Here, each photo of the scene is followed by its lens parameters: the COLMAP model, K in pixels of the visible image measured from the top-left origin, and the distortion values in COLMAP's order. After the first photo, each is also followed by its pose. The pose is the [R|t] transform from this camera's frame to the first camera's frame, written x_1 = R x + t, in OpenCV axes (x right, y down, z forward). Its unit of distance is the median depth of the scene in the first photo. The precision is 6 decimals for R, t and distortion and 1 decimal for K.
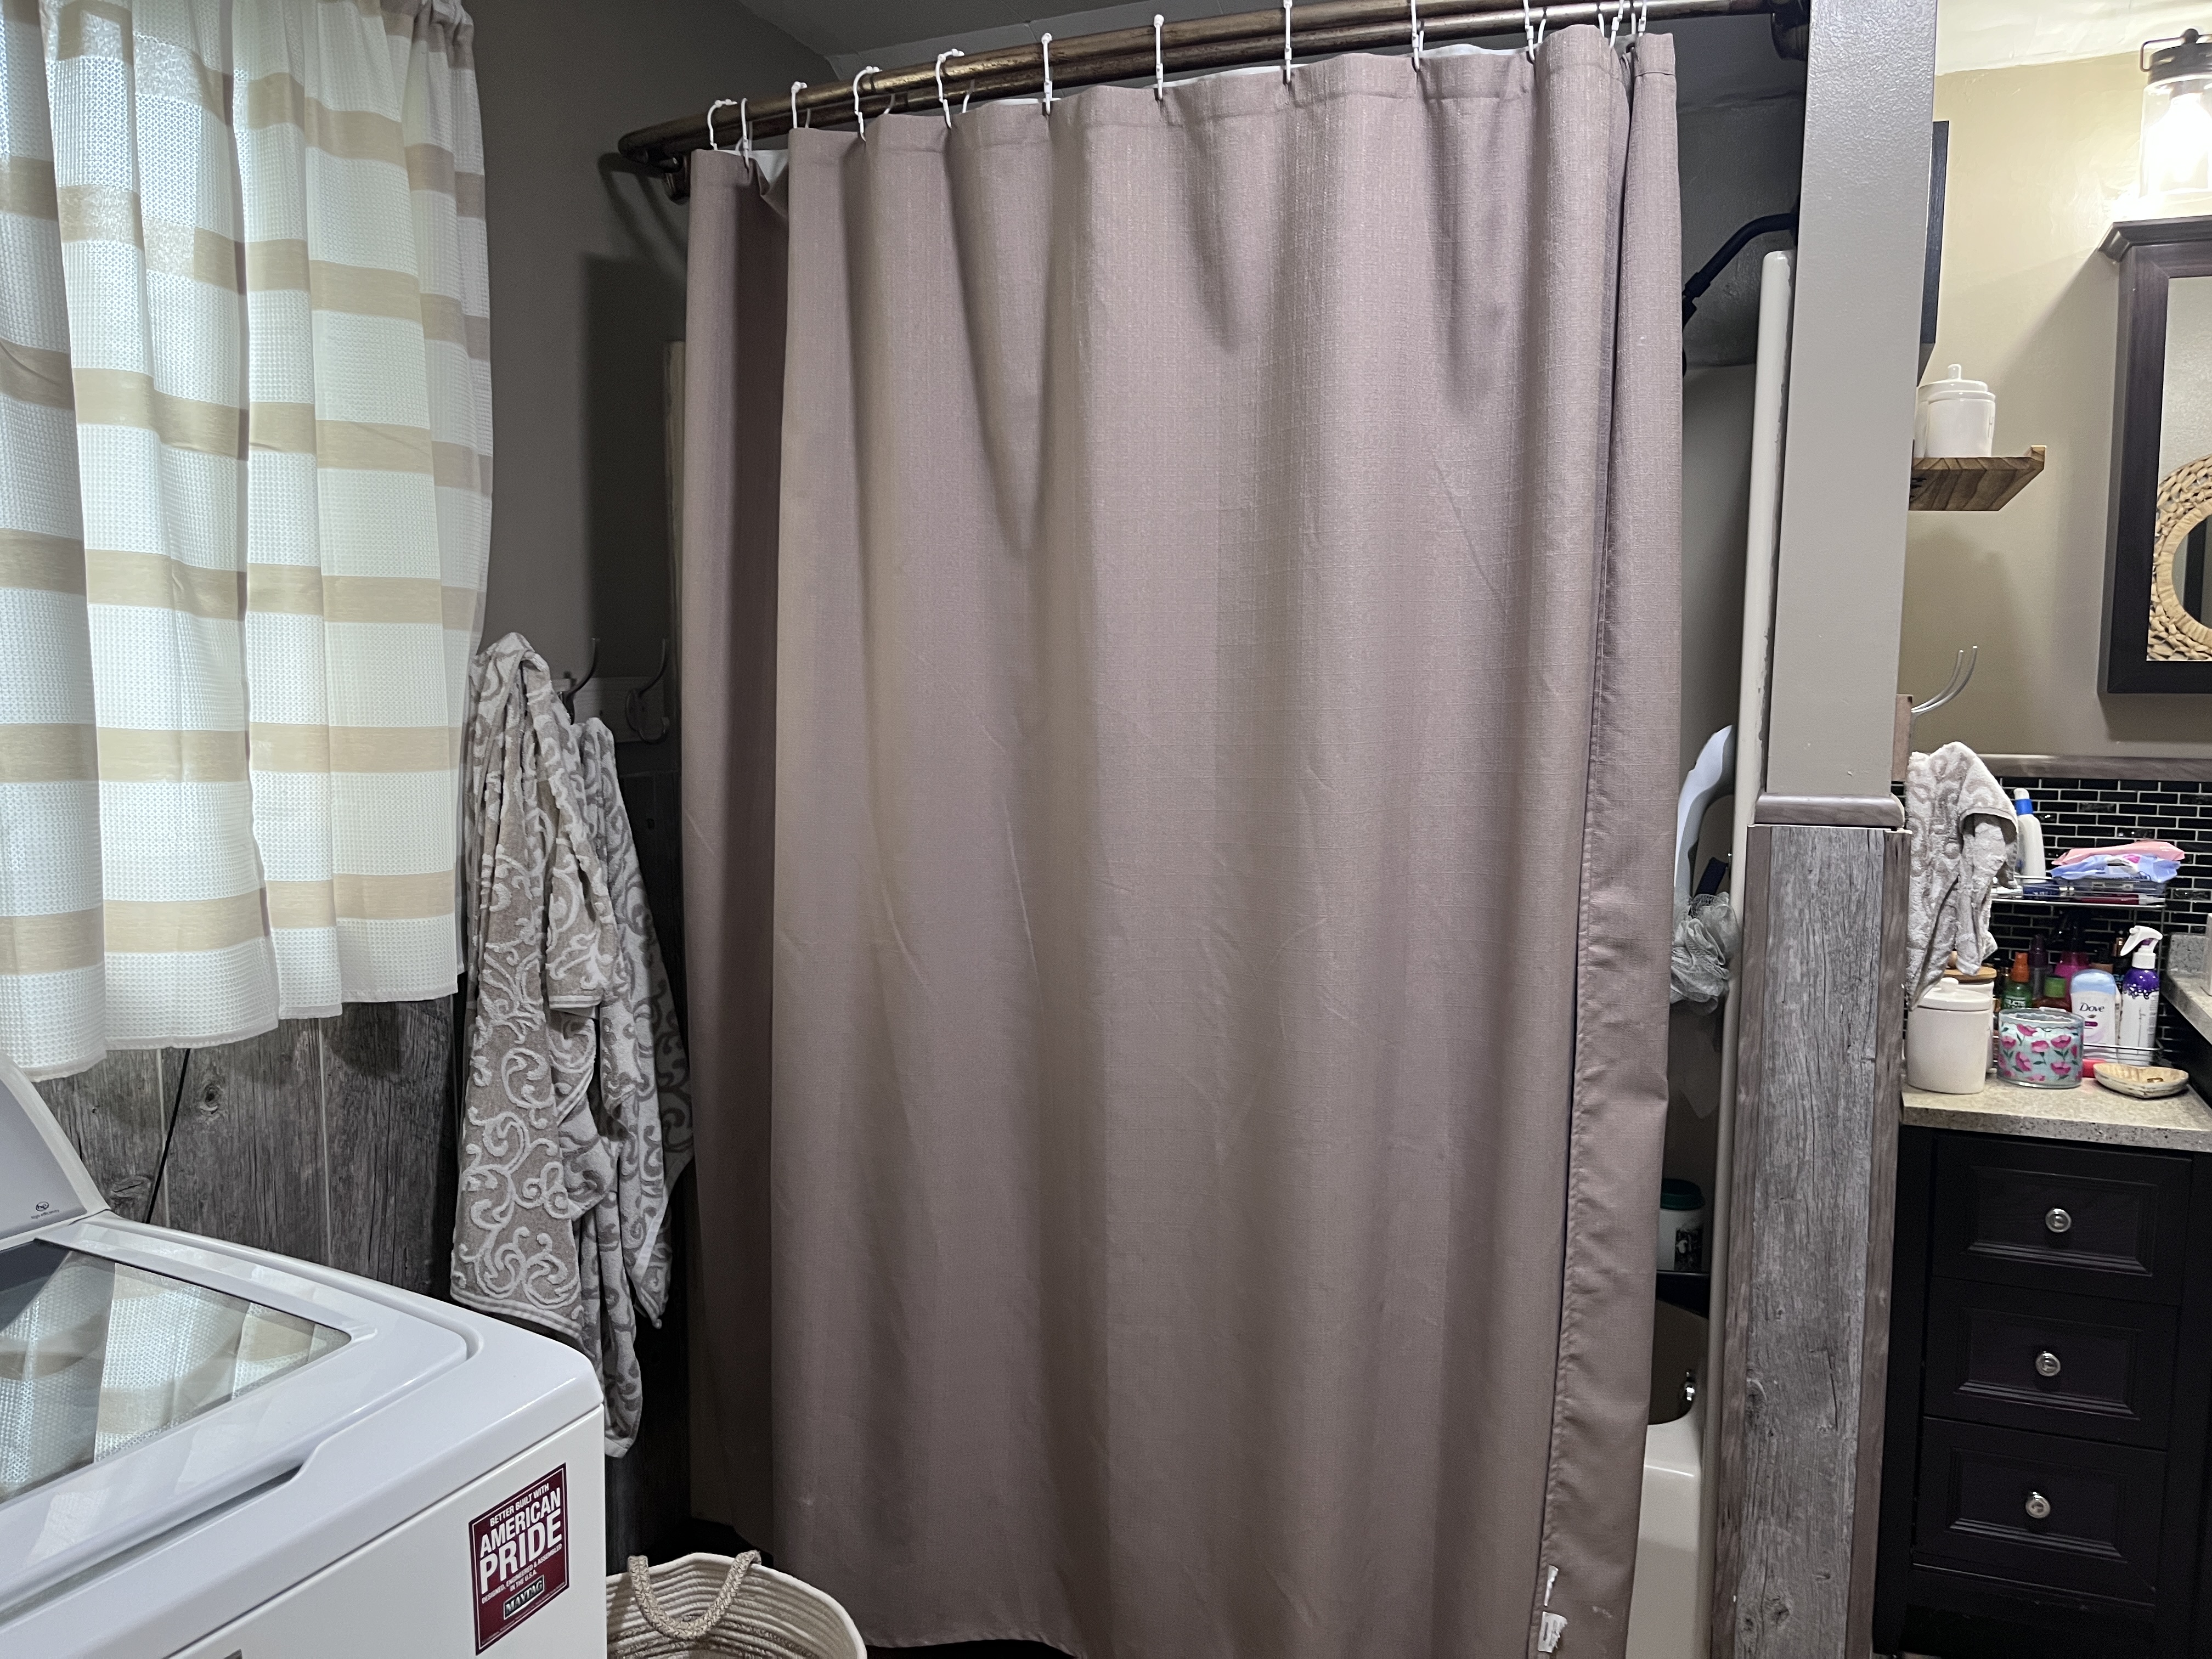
lens RADIAL K [[1685.5, 0, 1092.4], [0, 1685.5, 844.4], [0, 0, 1]] dist [0.045911, -0.046964]
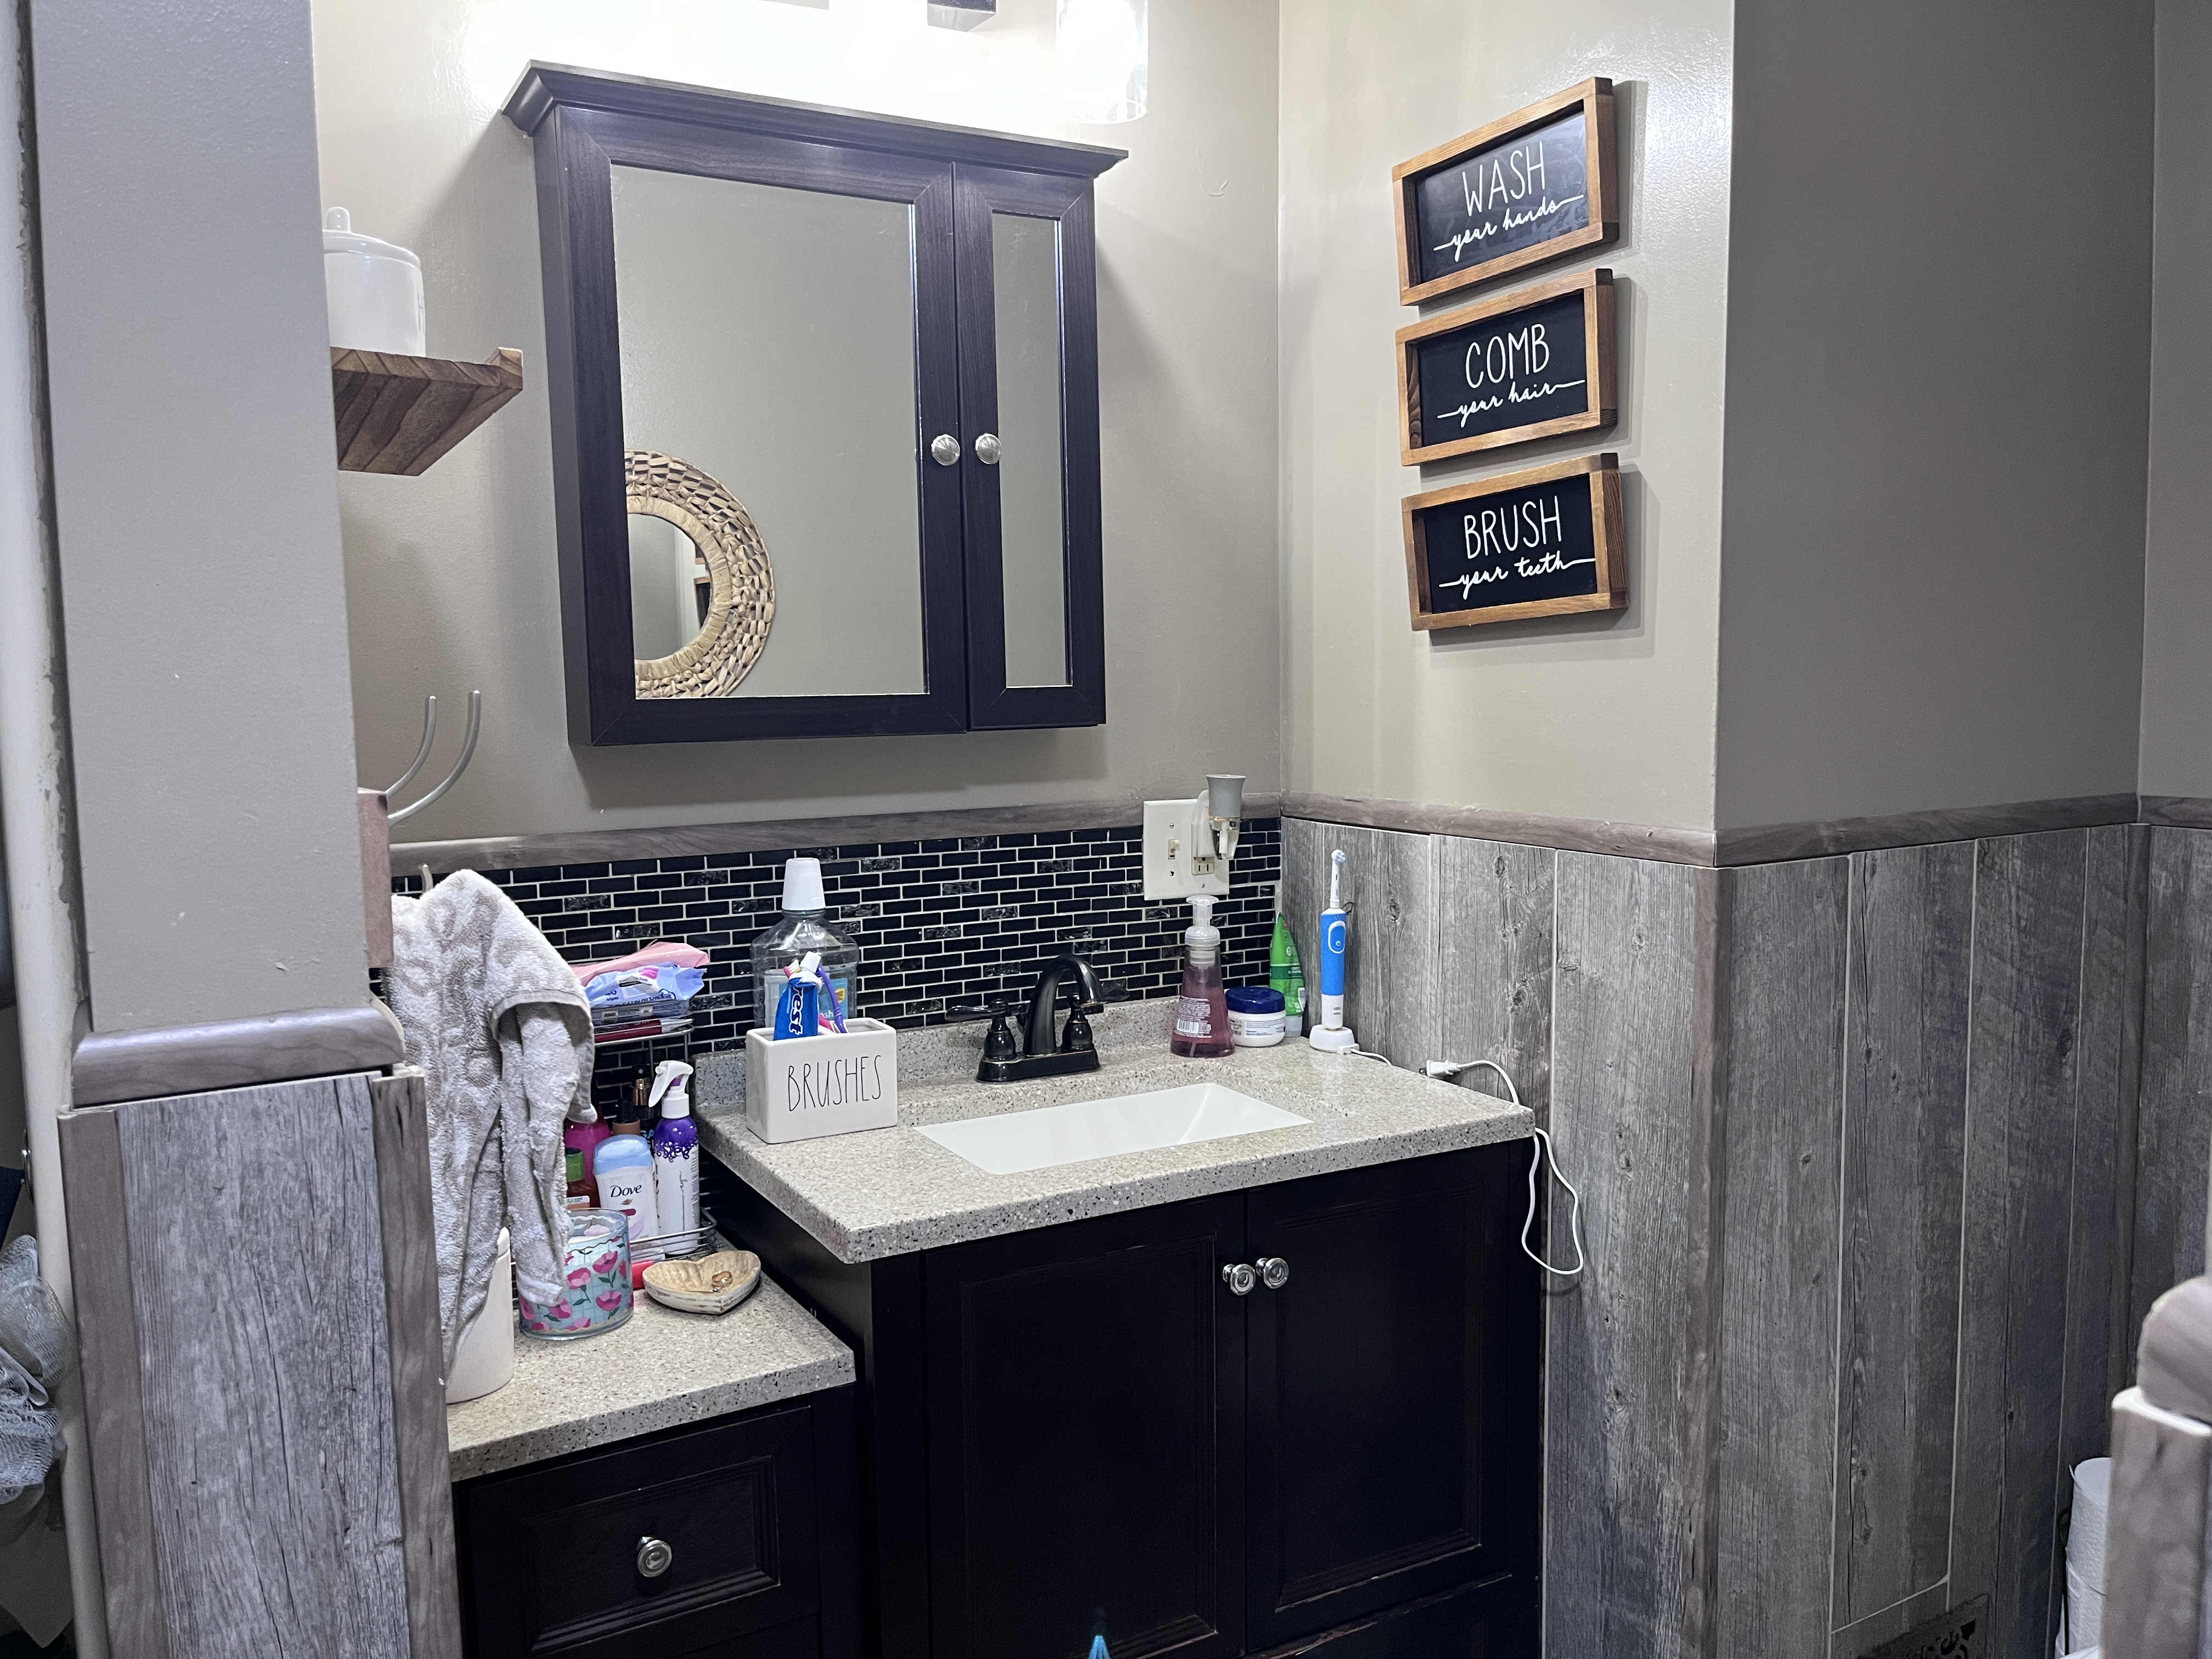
lens RADIAL K [[1655.3, 0, 1108.9], [0, 1655.3, 859.2], [0, 0, 1]] dist [0.045430, -0.071465]
pose [[0.597521, -0.098069, 0.795834, 0.207231], [0.100051, 0.993855, 0.047352, -0.066091], [-0.795587, 0.051330, 0.603661, 0.508136]]
